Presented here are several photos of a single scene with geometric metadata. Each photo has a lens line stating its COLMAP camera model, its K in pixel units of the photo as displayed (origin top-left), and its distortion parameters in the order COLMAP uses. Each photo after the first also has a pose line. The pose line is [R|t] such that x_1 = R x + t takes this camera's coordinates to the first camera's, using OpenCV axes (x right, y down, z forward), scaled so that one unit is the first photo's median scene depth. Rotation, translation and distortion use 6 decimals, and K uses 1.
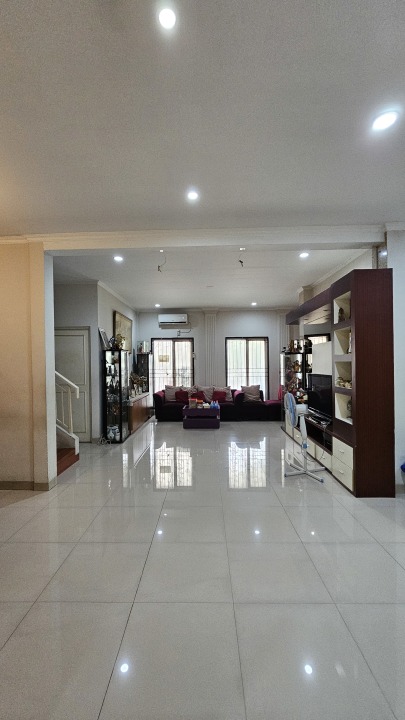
lens RADIAL K [[294.0, 0, 200.0], [0, 294.0, 361.7], [0, 0, 1]] dist [0.002473, 0.000489]
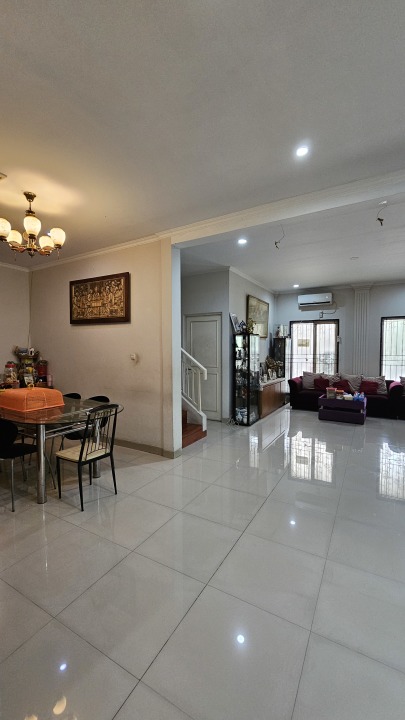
lens RADIAL K [[294.0, 0, 202.5], [0, 294.0, 360.3], [0, 0, 1]] dist [0.002473, 0.000489]
pose [[0.880169, 0.030349, -0.473689, 0.064723], [-0.007099, 0.998684, 0.050794, -0.000741], [0.474608, -0.041345, 0.879226, 0.039951]]
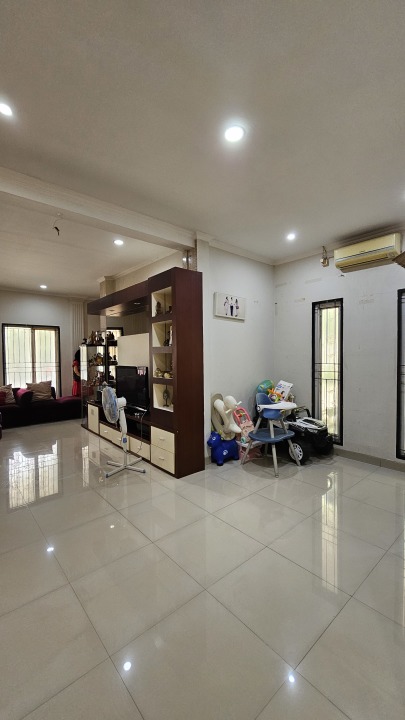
lens RADIAL K [[294.0, 0, 200.2], [0, 294.0, 360.0], [0, 0, 1]] dist [0.002473, 0.000489]
pose [[0.750692, -0.009385, 0.660585, -0.063691], [-0.001156, 0.999879, 0.015519, 0.004119], [-0.660651, -0.012414, 0.750591, 0.075547]]
